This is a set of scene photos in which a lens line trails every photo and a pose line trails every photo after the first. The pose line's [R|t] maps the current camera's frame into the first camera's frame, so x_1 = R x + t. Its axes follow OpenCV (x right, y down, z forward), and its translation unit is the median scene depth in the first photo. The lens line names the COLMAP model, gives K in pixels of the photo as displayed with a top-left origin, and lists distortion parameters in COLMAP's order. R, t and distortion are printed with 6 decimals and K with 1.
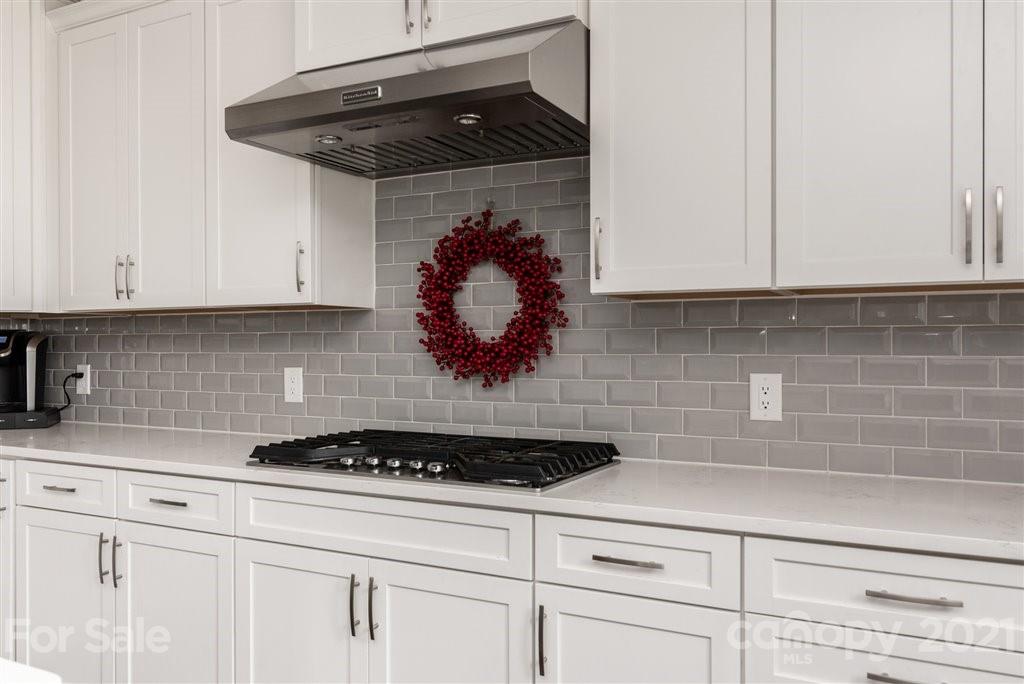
lens RADIAL K [[789.6, 0, 510.3], [0, 789.6, 351.5], [0, 0, 1]] dist [0.022602, -0.026112]
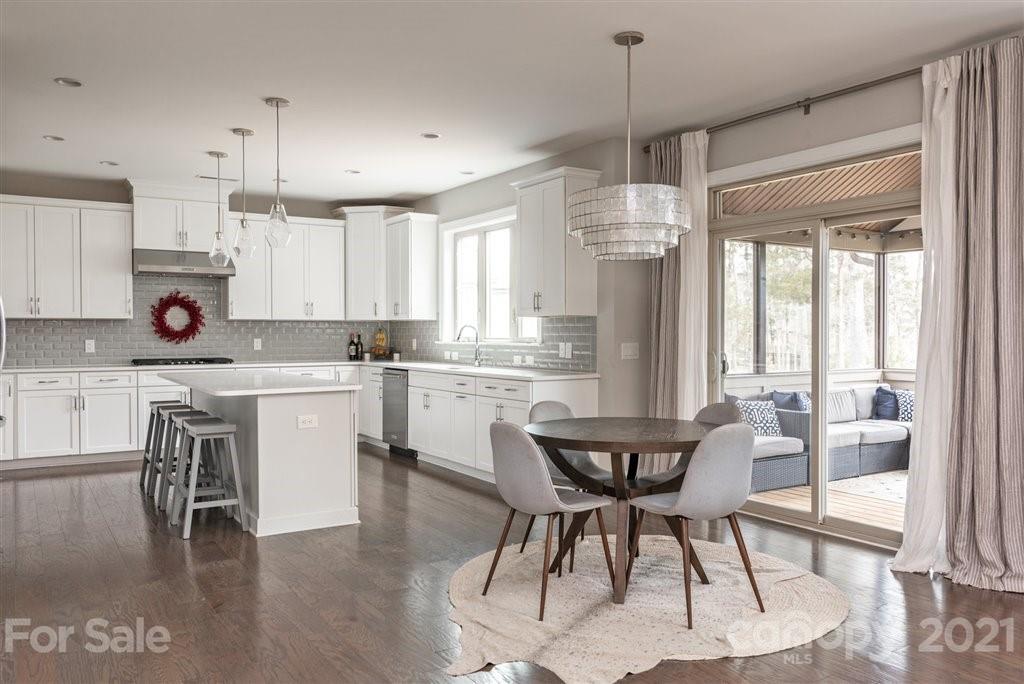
lens RADIAL K [[789.6, 0, 496.8], [0, 789.6, 337.9], [0, 0, 1]] dist [0.022602, -0.026112]
pose [[0.510310, -0.005197, 0.859975, -2.272338], [0.008545, 0.999963, 0.000972, 0.027898], [-0.859948, 0.006852, 0.510336, -1.914204]]
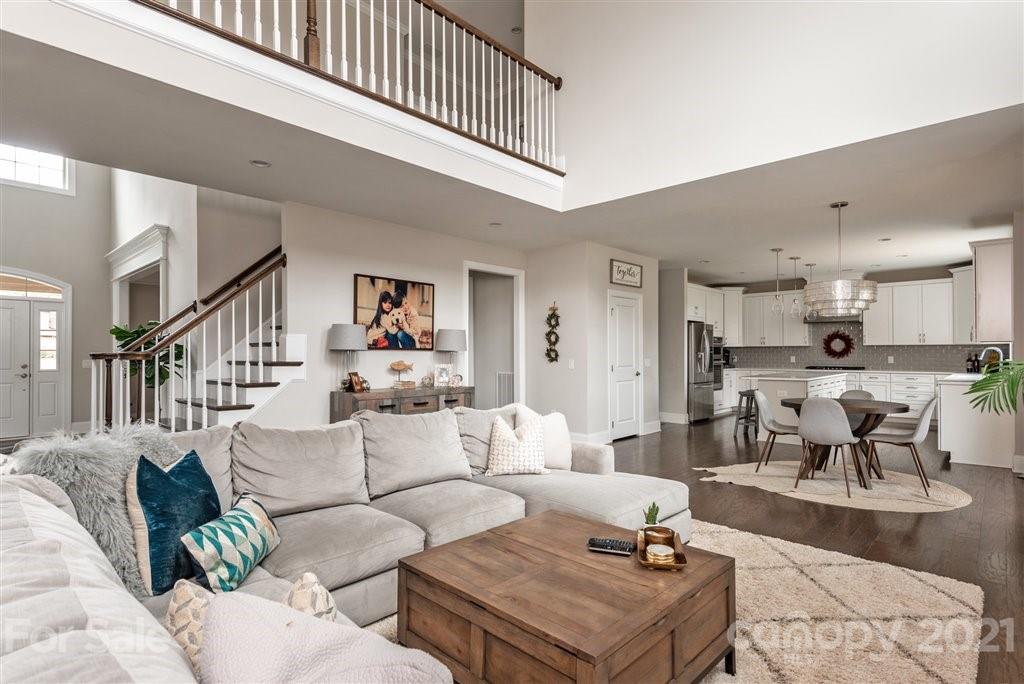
lens RADIAL K [[510.7, 0, 515.6], [0, 510.7, 345.2], [0, 0, 1]] dist [0.010807, 0.000739]
pose [[0.962268, -0.003300, -0.272082, -1.416660], [-0.003176, 0.999722, -0.023358, 0.040992], [0.272084, 0.023341, 0.961990, -3.701892]]
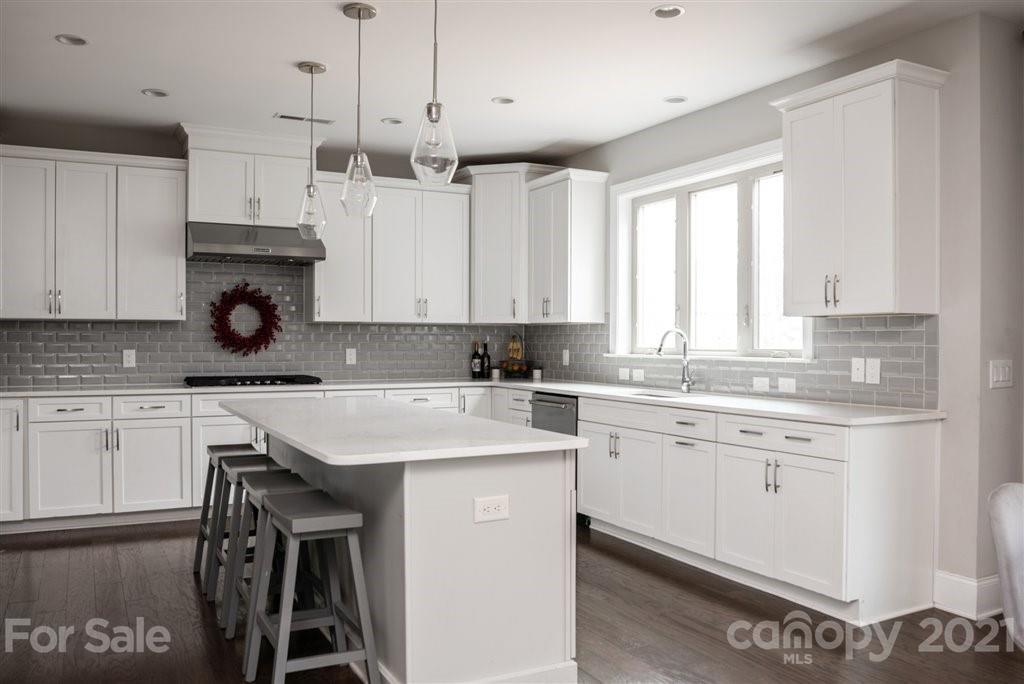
lens RADIAL K [[835.2, 0, 506.6], [0, 835.2, 342.4], [0, 0, 1]] dist [-0.069573, 0.029398]
pose [[0.568278, 0.000969, 0.822836, -1.694665], [0.005023, 0.999977, -0.004646, 0.019754], [-0.822821, 0.006773, 0.568260, -1.116485]]
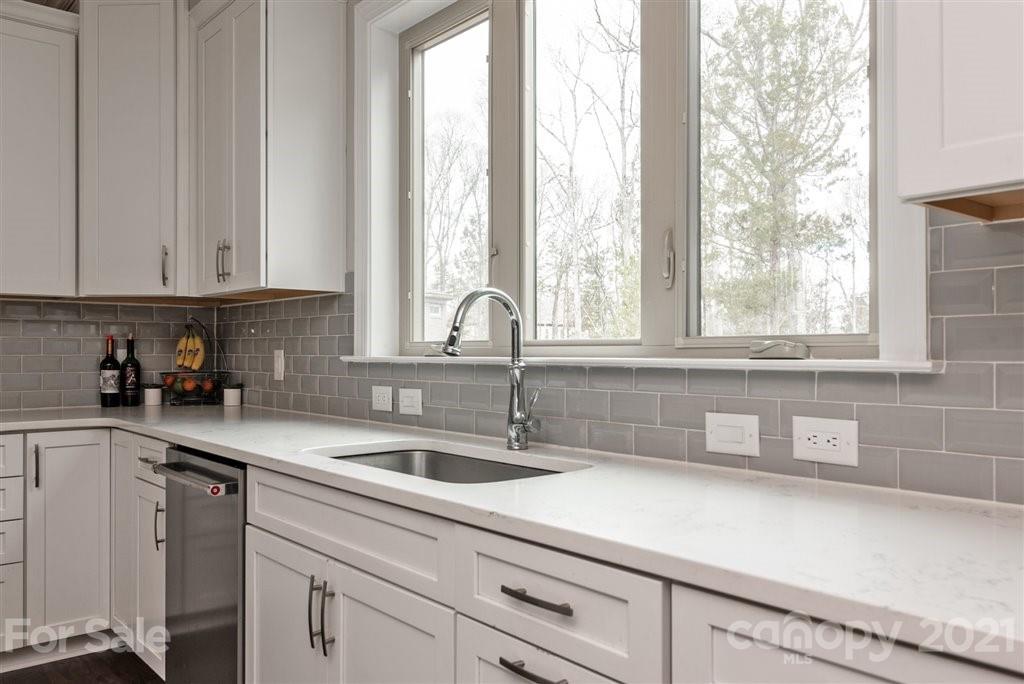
lens RADIAL K [[789.6, 0, 513.0], [0, 789.6, 351.9], [0, 0, 1]] dist [0.022602, -0.026112]
pose [[0.359853, -0.003118, 0.933004, -0.418989], [0.012559, 0.999920, -0.001502, 0.042802], [-0.932925, 0.012258, 0.359863, -0.562891]]
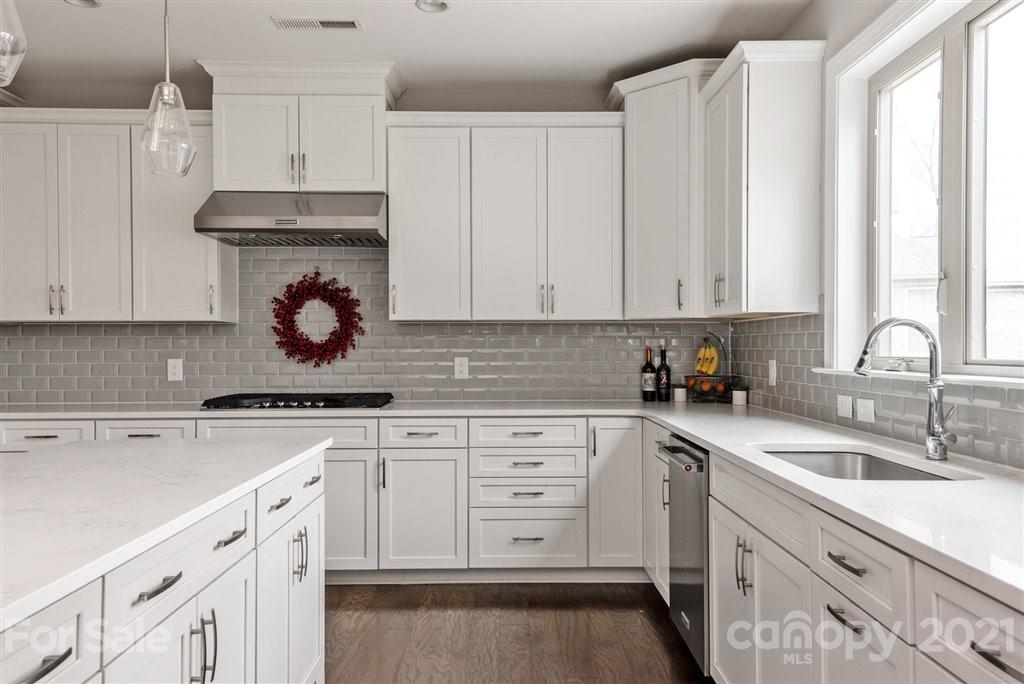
lens RADIAL K [[789.6, 0, 505.4], [0, 789.6, 343.9], [0, 0, 1]] dist [0.022602, -0.026112]
pose [[0.880111, 0.000448, 0.474767, -0.528604], [0.006096, 0.999906, -0.012246, 0.016440], [-0.474728, 0.013672, 0.880026, -0.849793]]
